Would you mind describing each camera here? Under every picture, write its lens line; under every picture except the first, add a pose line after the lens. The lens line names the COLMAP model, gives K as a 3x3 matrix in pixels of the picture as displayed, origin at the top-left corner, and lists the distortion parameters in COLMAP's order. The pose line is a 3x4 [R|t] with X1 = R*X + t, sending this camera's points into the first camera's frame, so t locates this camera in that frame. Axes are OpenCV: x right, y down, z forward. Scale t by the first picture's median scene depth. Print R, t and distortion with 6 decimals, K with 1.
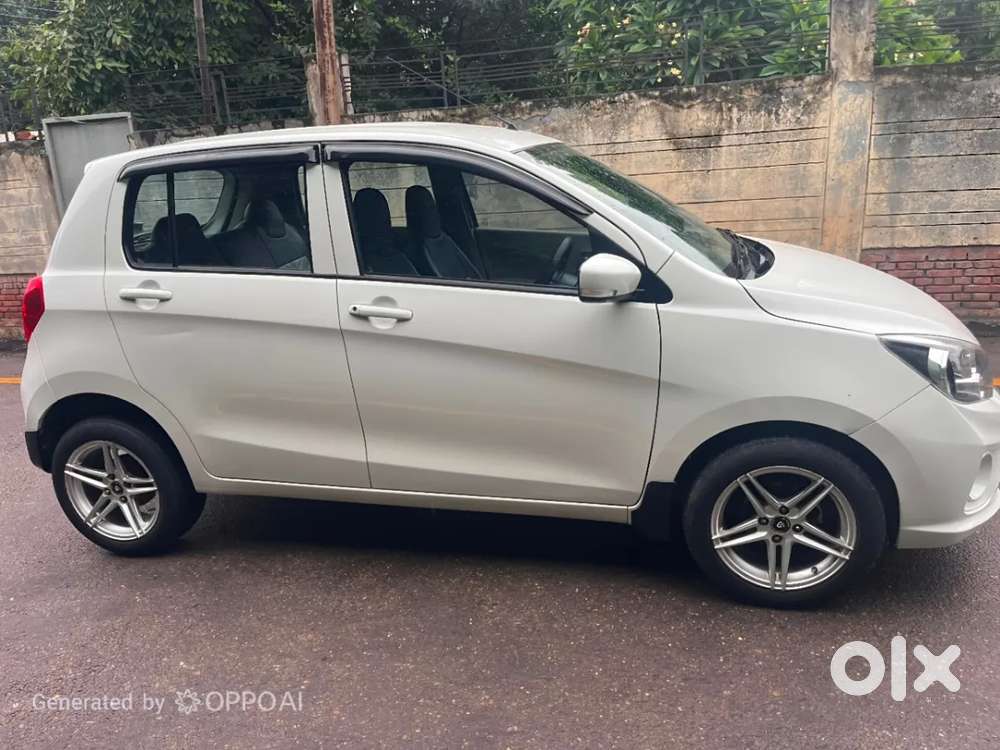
lens RADIAL K [[730.8, 0, 500.0], [0, 730.8, 375.0], [0, 0, 1]] dist [0.049101, -0.071176]
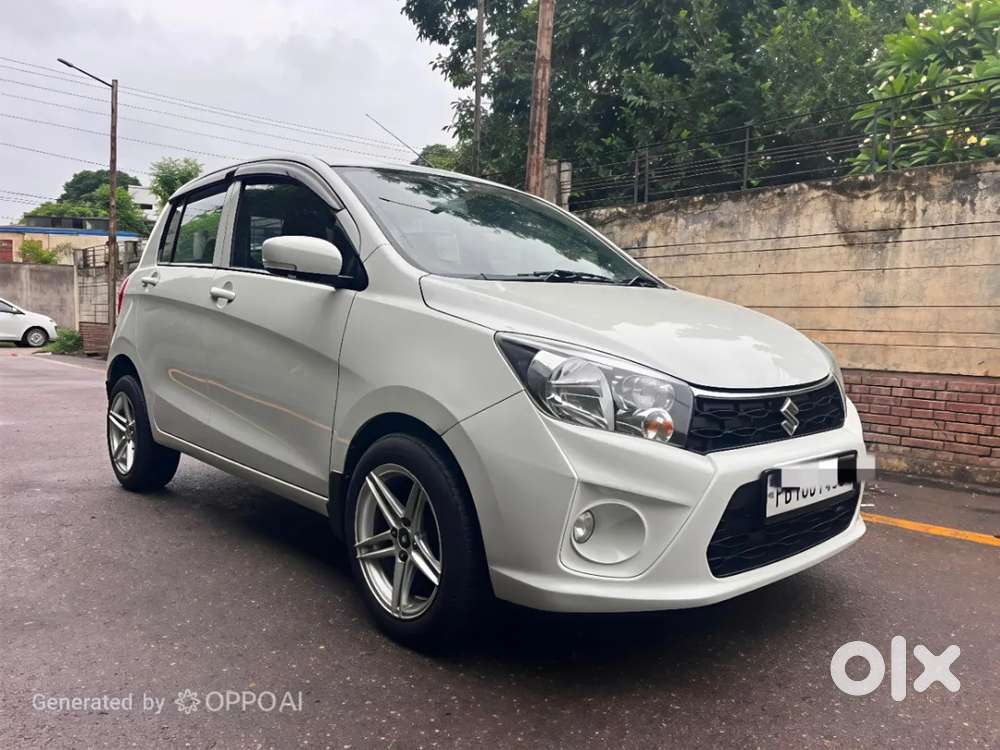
lens RADIAL K [[734.5, 0, 527.5], [0, 734.5, 390.5], [0, 0, 1]] dist [0.078015, -0.107675]
pose [[0.844383, 0.129673, -0.519810, 0.410355], [-0.220523, 0.968382, -0.116645, 0.043908], [0.488249, 0.213123, 0.846281, 0.120580]]
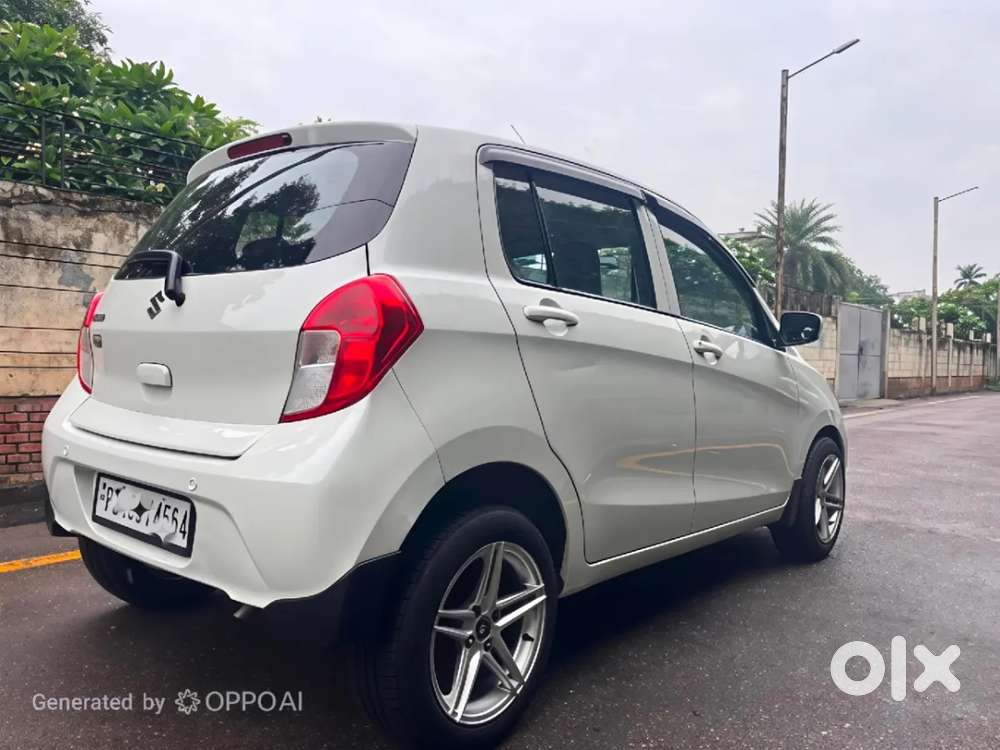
lens RADIAL K [[769.2, 0, 479.1], [0, 769.2, 376.6], [0, 0, 1]] dist [-0.015808, -0.005361]
pose [[0.456701, 0.045868, 0.888437, -0.605090], [0.202393, 0.967125, -0.153971, 0.027290], [-0.866291, 0.250132, 0.432404, 0.375682]]
